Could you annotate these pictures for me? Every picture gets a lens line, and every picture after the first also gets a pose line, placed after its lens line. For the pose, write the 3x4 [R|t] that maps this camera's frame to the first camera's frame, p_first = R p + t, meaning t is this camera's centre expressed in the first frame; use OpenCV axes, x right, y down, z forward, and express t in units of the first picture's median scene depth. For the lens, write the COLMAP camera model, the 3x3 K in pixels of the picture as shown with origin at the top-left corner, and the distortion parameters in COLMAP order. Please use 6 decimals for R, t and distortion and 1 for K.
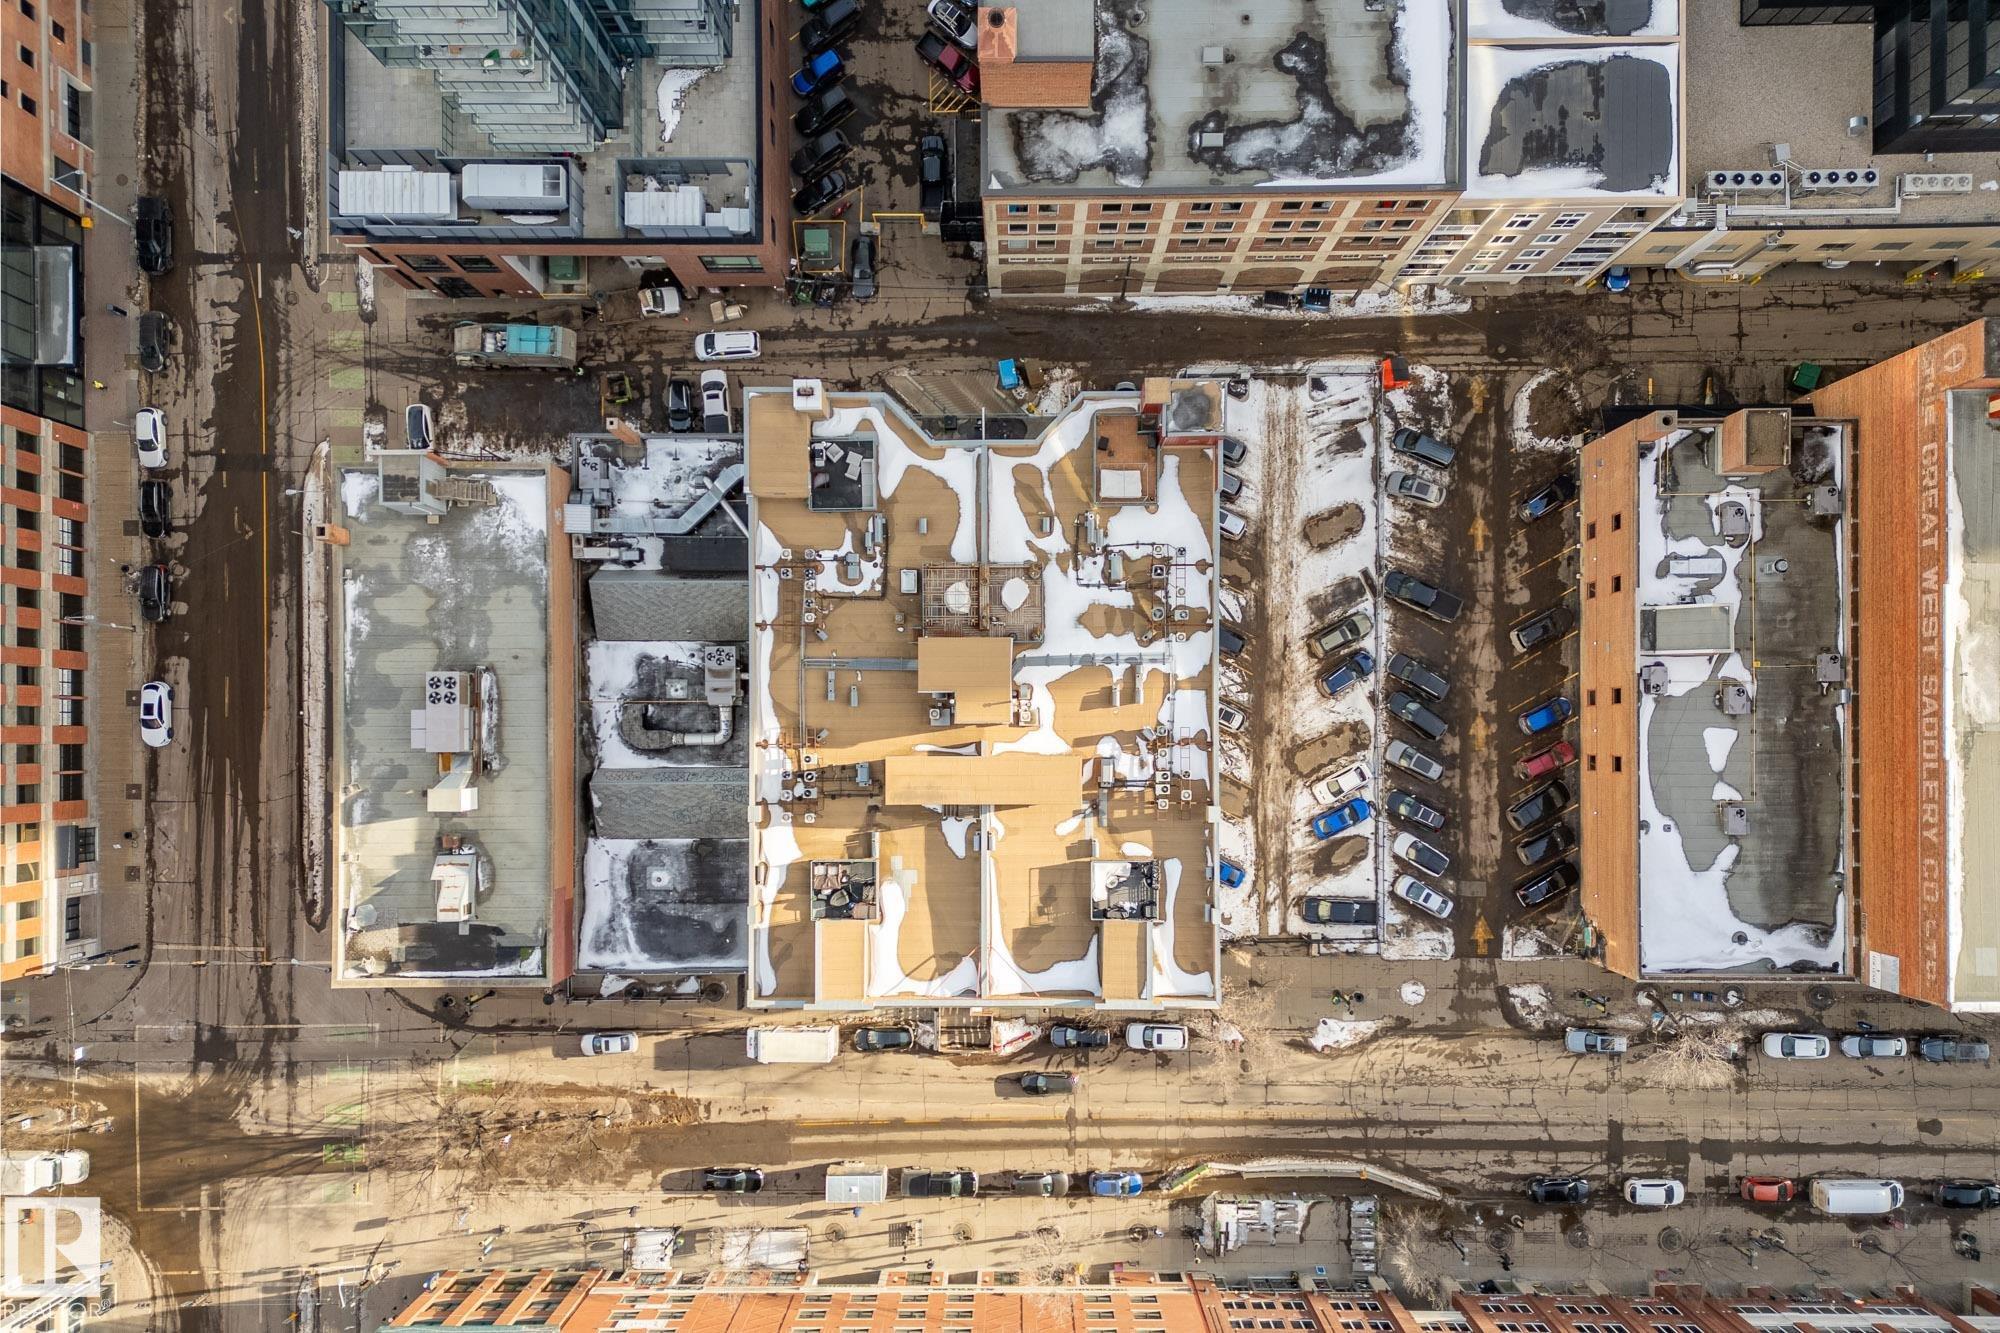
lens RADIAL K [[1411.7, 0, 994.2], [0, 1411.7, 734.4], [0, 0, 1]] dist [0.087356, -0.086717]
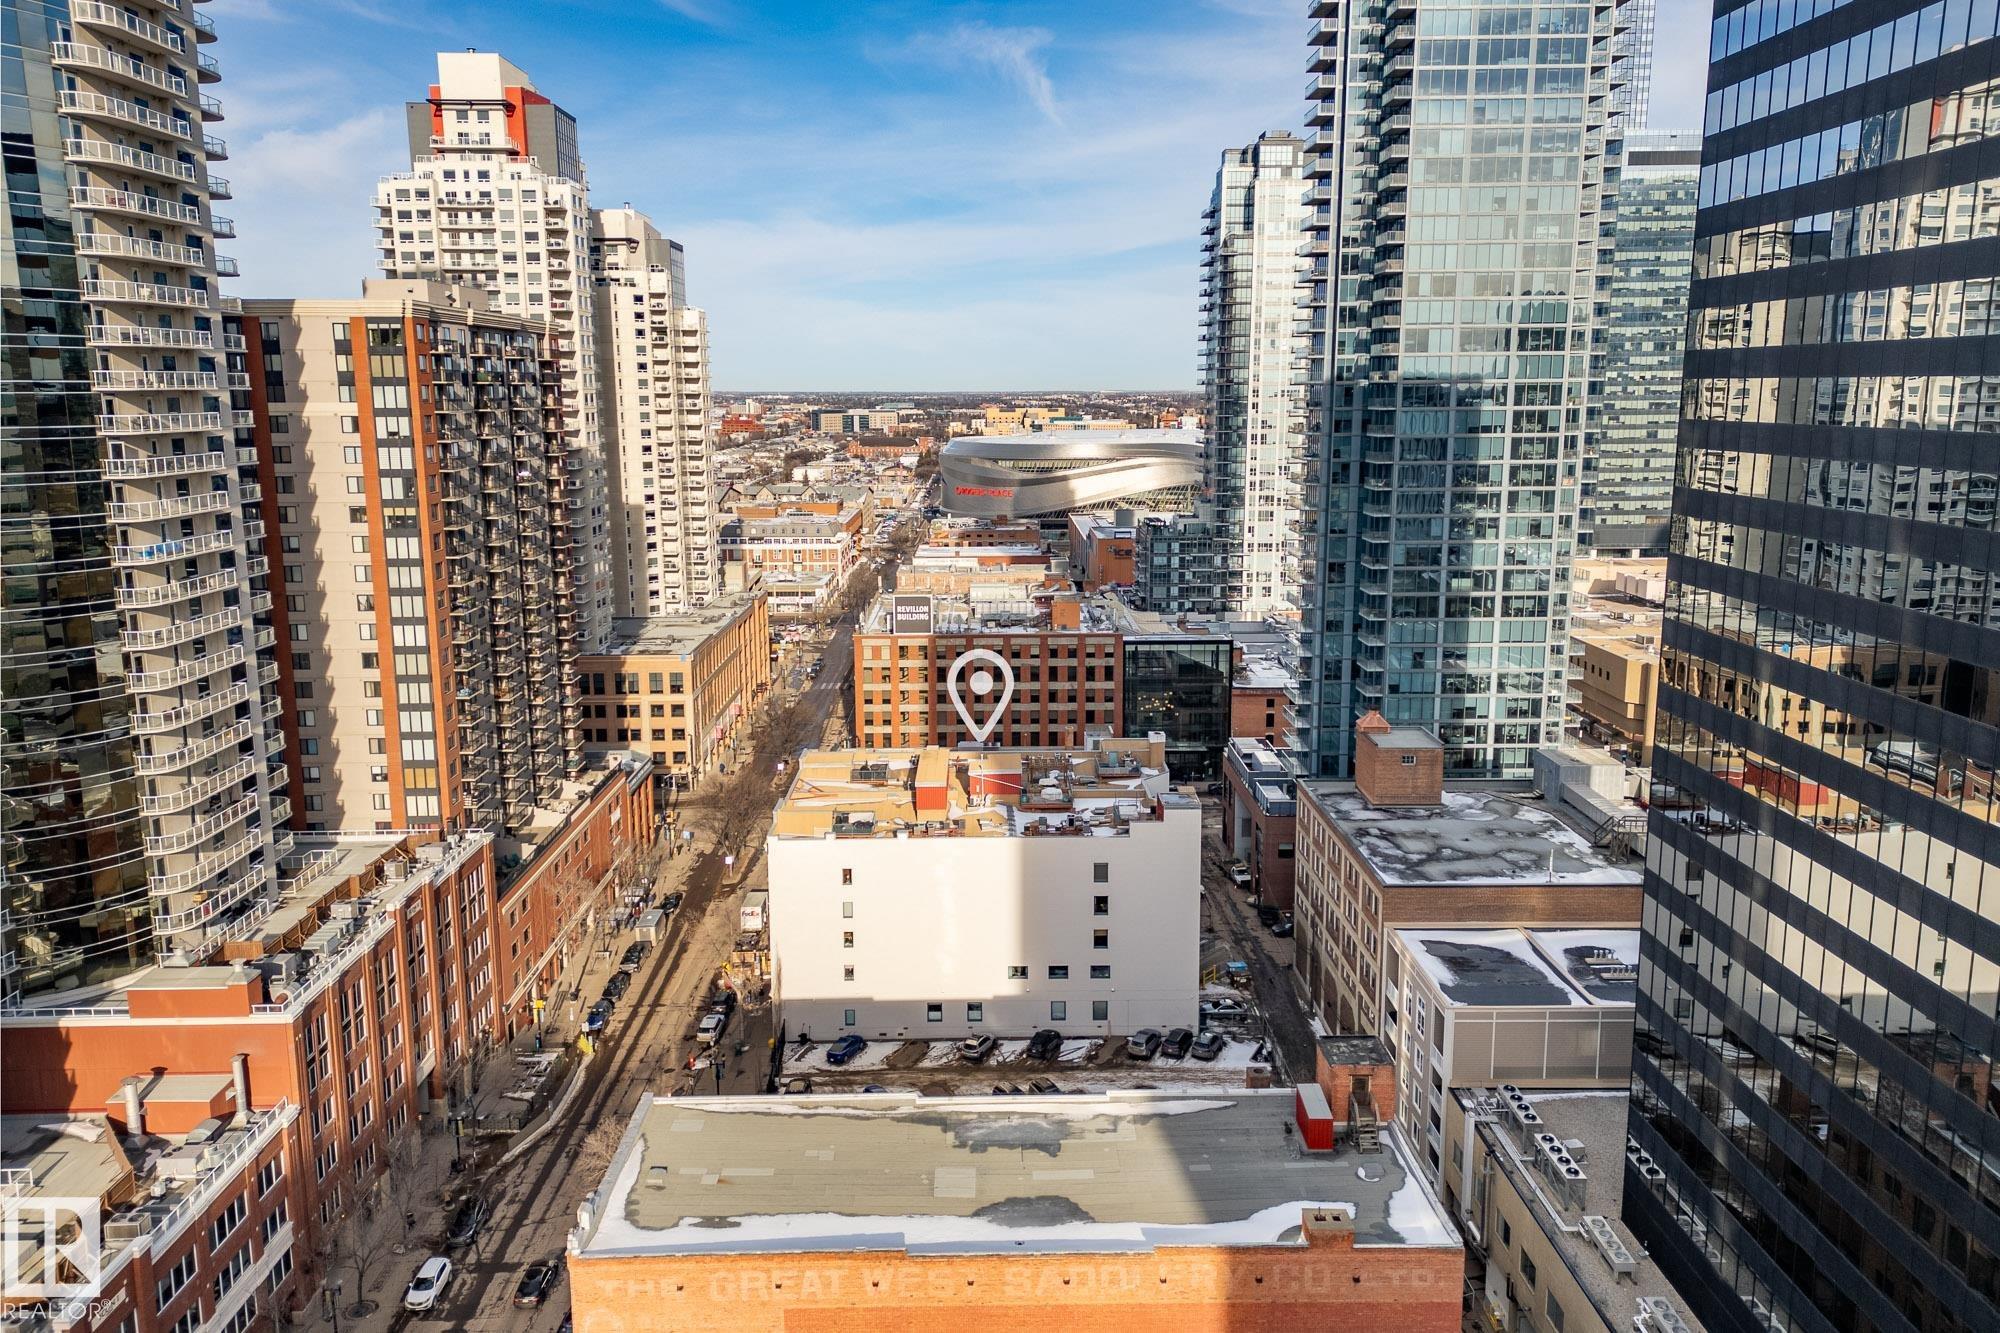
lens RADIAL K [[1387.4, 0, 1001.4], [0, 1387.4, 622.5], [0, 0, 1]] dist [0.079797, -0.072596]
pose [[0.007182, 0.174570, -0.984619, 1.415441], [-0.999958, 0.006910, -0.006069, -0.033069], [0.005745, 0.984621, 0.174612, 0.519626]]
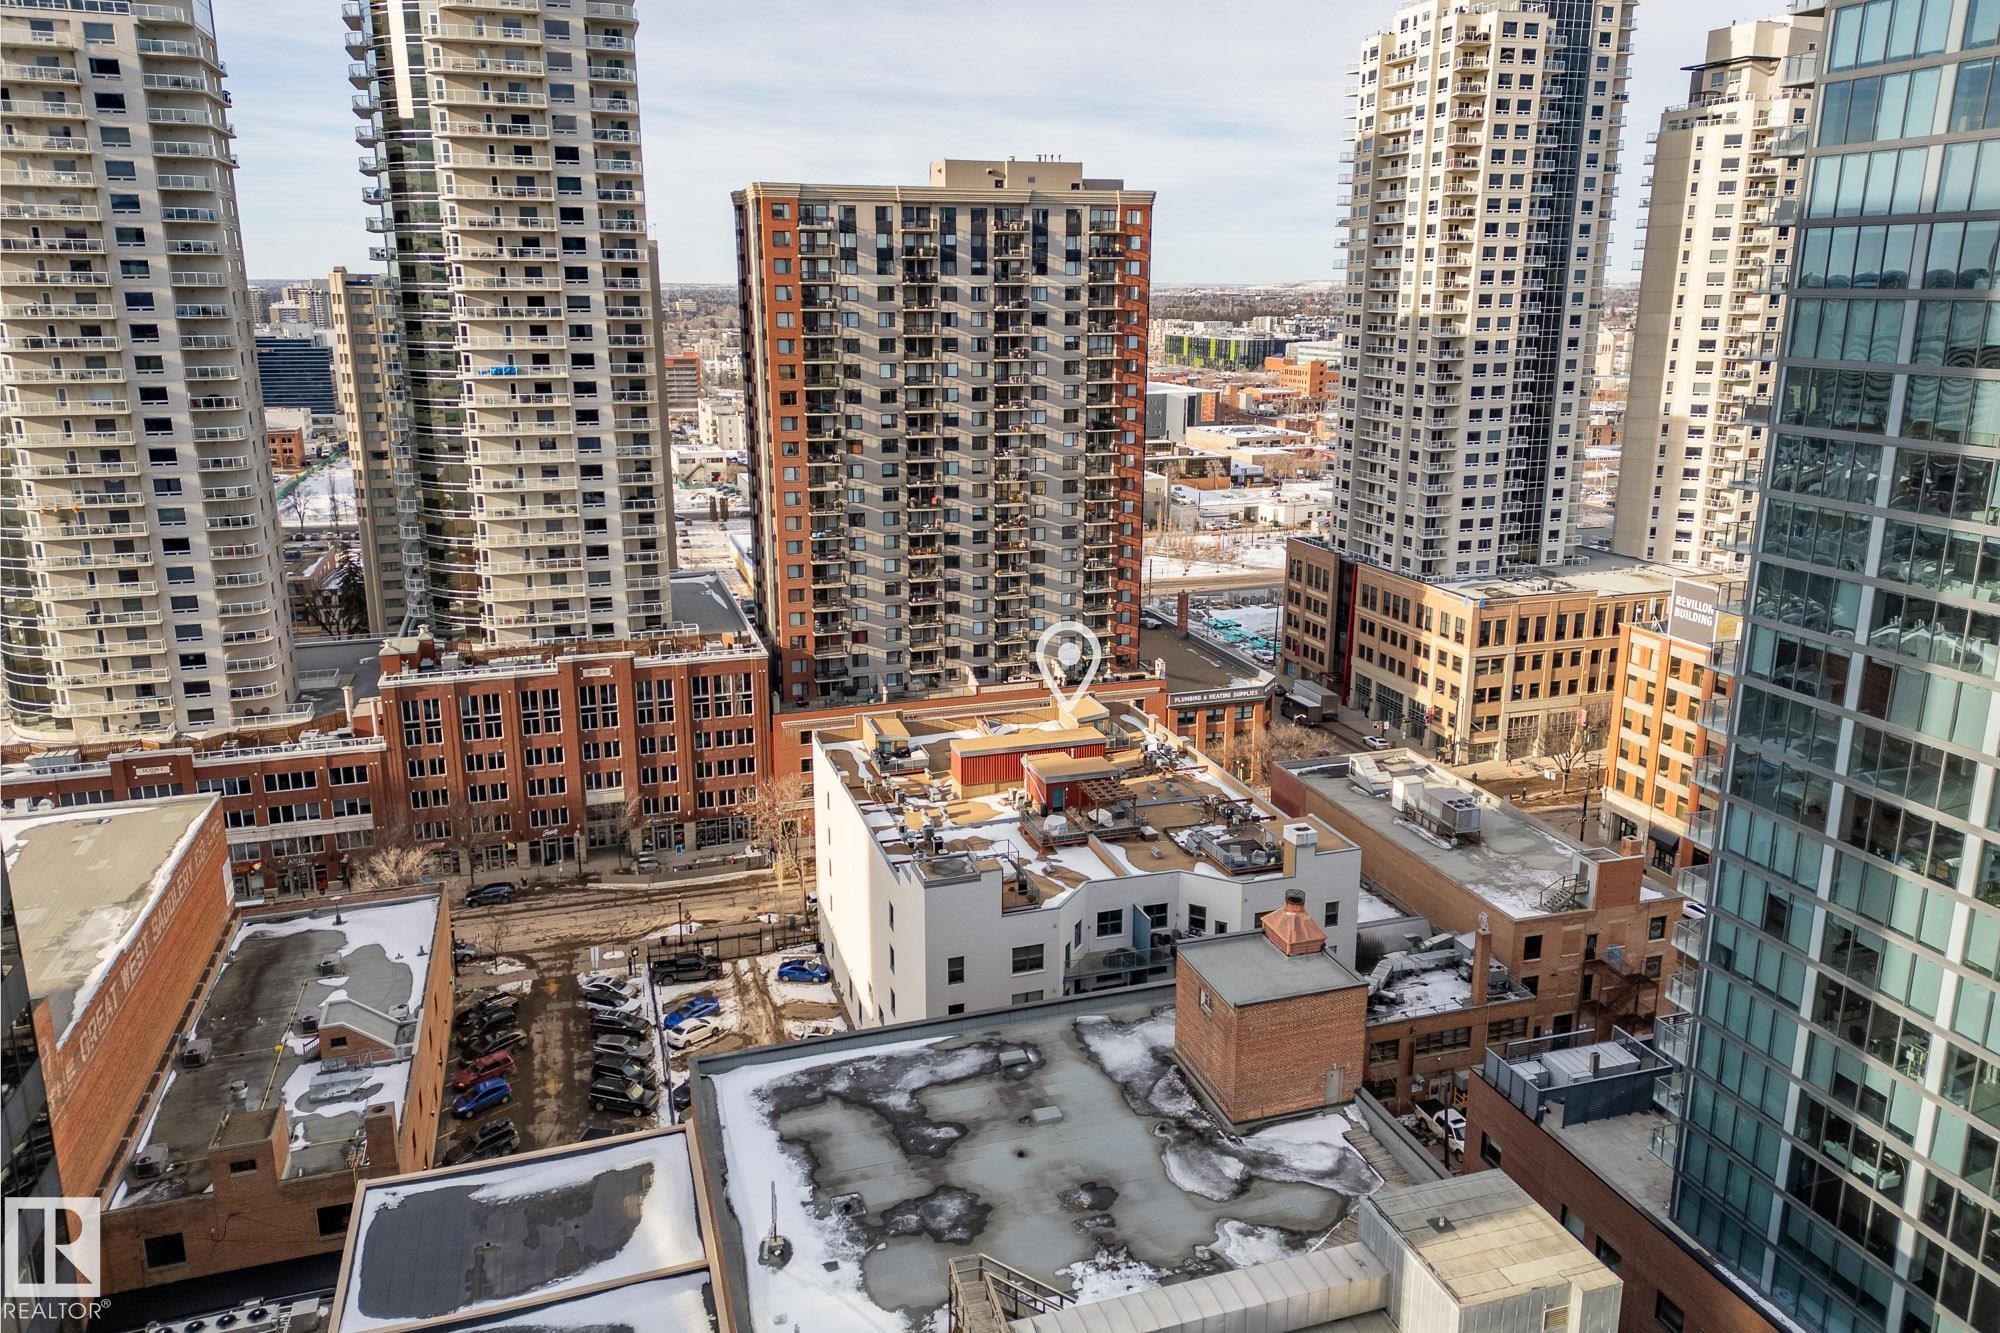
lens RADIAL K [[1390.1, 0, 1000.7], [0, 1390.1, 624.1], [0, 0, 1]] dist [0.080616, -0.080355]
pose [[-0.954435, 0.078597, -0.287883, 0.346537], [-0.298318, -0.226157, 0.927286, -1.027148], [0.007775, 0.970915, 0.239299, 0.549906]]
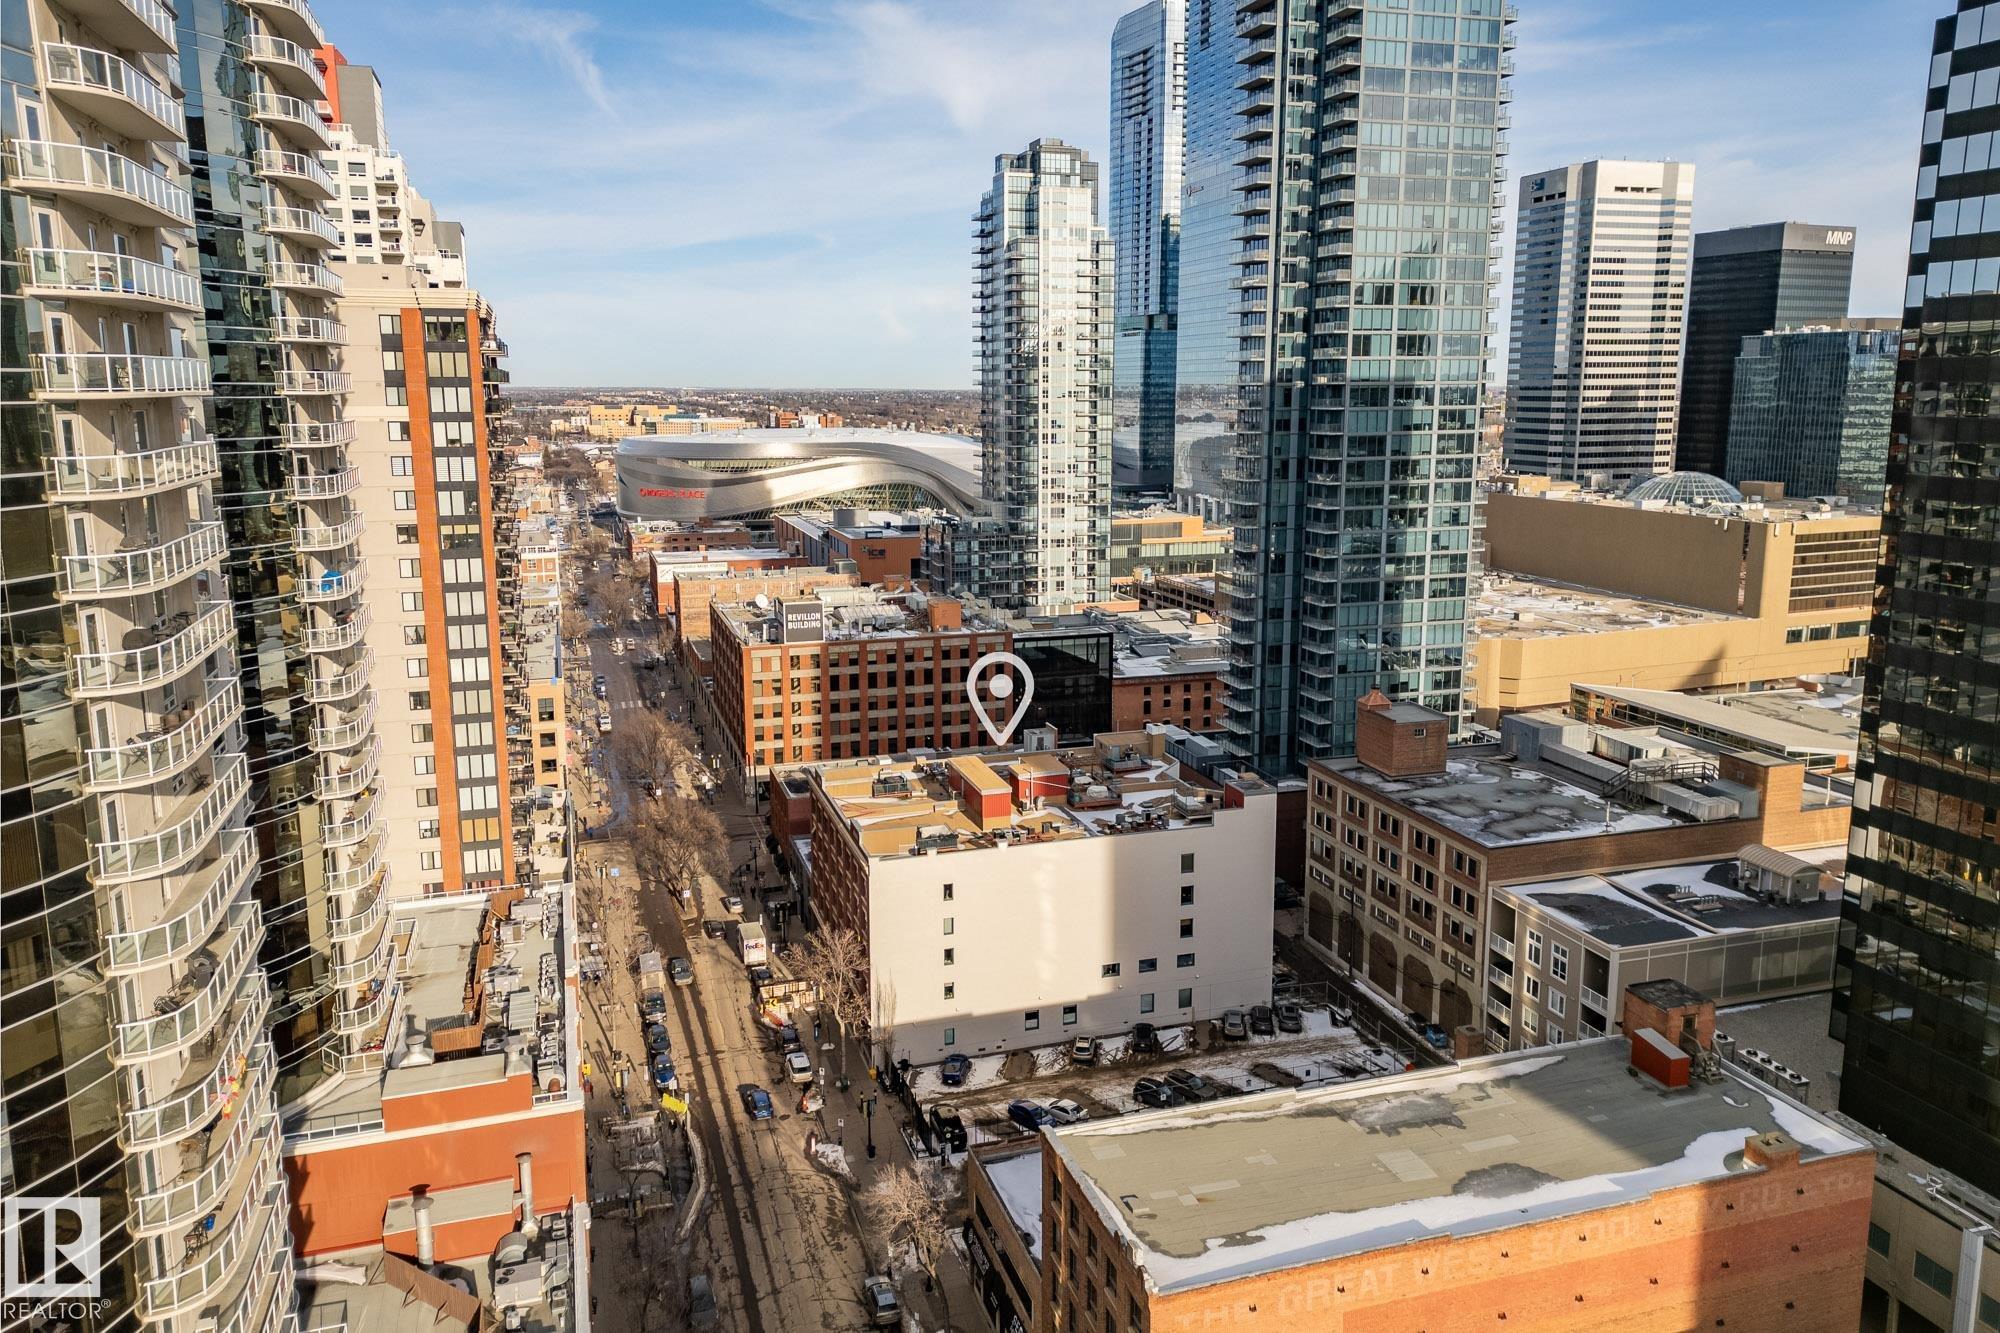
lens RADIAL K [[1390.1, 0, 1000.7], [0, 1390.1, 624.1], [0, 0, 1]] dist [0.080616, -0.080355]
pose [[0.295934, 0.168864, -0.940164, 1.336854], [-0.955207, 0.054111, -0.290950, 0.422307], [0.001742, 0.984153, 0.177314, 0.515859]]
